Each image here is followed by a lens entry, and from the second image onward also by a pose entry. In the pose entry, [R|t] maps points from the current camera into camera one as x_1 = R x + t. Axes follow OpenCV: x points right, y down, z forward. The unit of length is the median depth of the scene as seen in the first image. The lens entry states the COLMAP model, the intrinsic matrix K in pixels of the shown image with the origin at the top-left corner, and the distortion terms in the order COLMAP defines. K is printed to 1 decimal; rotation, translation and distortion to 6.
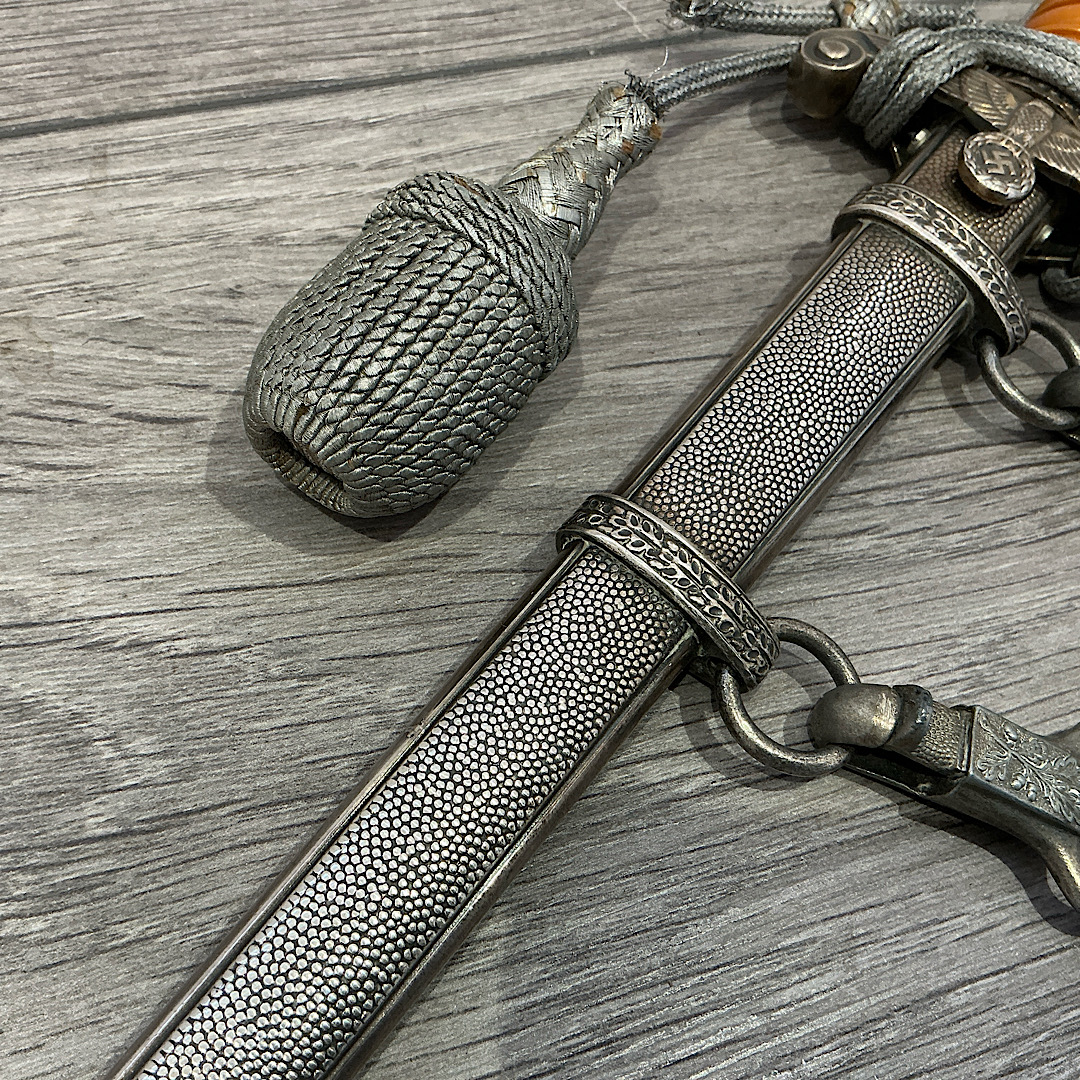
lens RADIAL K [[1208.9, 0, 540.0], [0, 1208.9, 540.0], [0, 0, 1]] dist [0.144457, -0.343097]
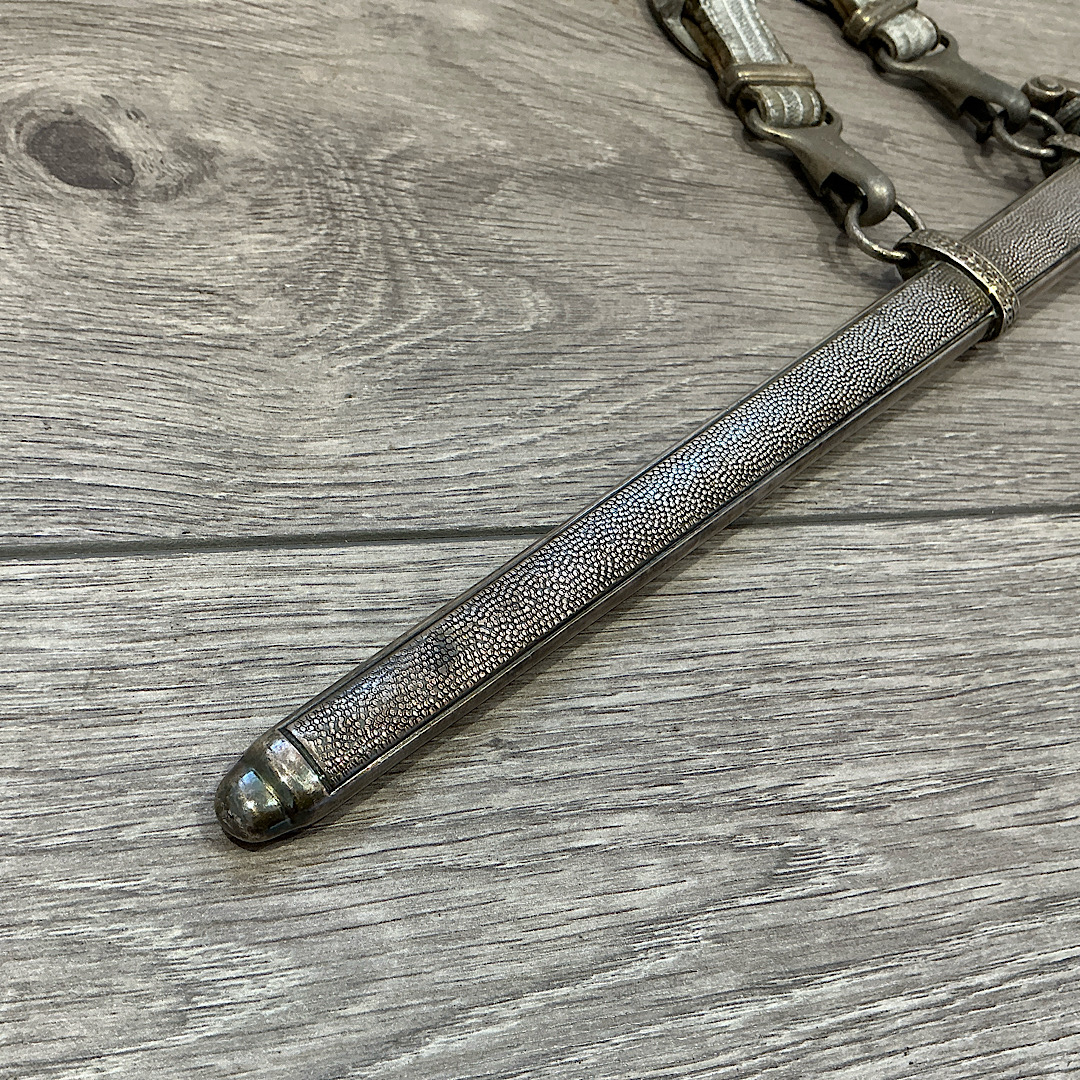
lens RADIAL K [[1199.5, 0, 540.0], [0, 1199.5, 540.0], [0, 0, 1]] dist [0.156160, -0.353077]
pose [[0.985920, 0.167023, 0.008020, -0.409332], [-0.163888, 0.974705, -0.151956, 0.970292], [-0.033197, 0.148502, 0.988355, -0.780010]]
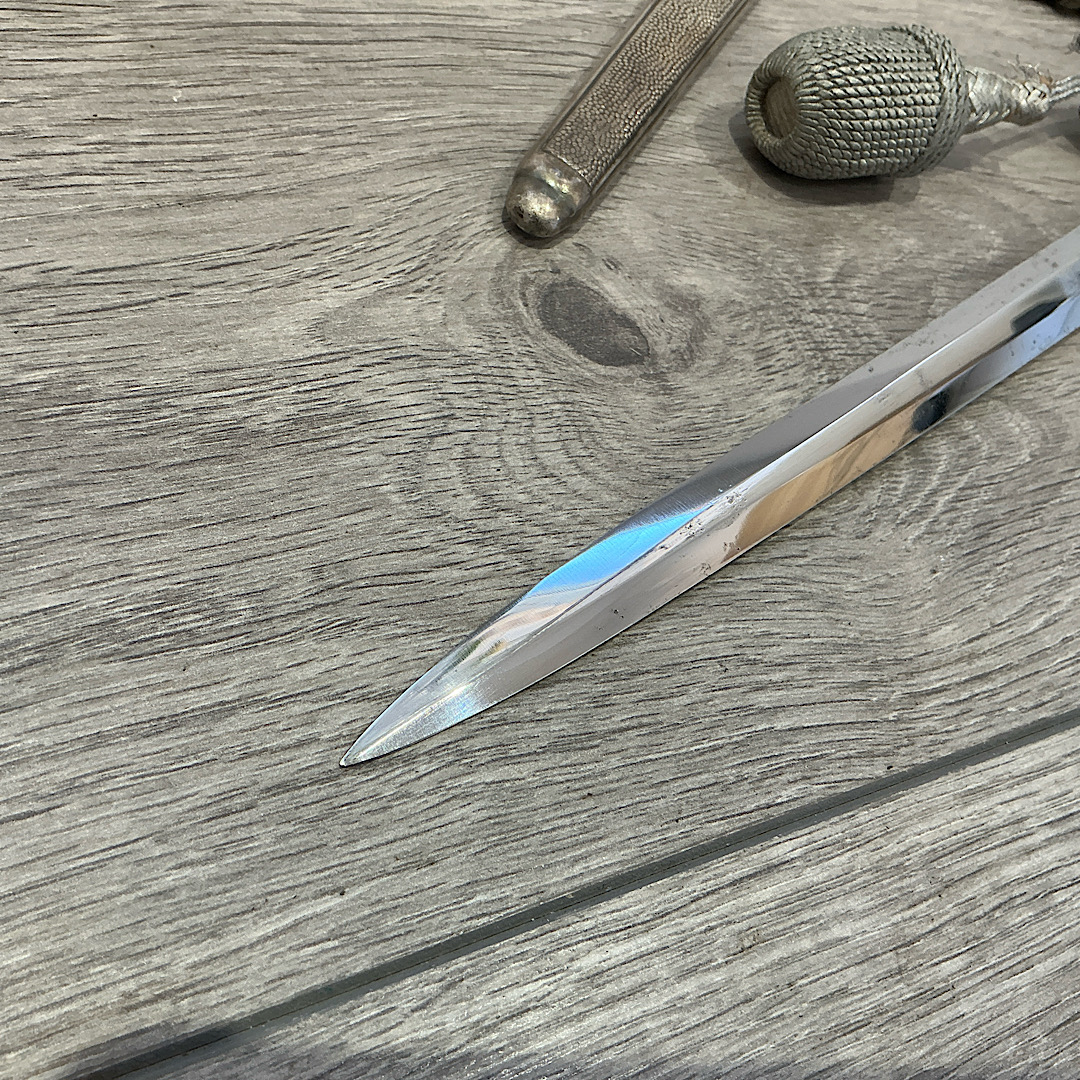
lens RADIAL K [[1208.9, 0, 540.0], [0, 1208.9, 540.0], [0, 0, 1]] dist [0.144457, -0.343097]
pose [[0.978658, 0.064810, 0.195008, -1.280395], [-0.049537, 0.995384, -0.082203, 0.742706], [-0.199436, 0.070789, 0.977351, -0.653840]]
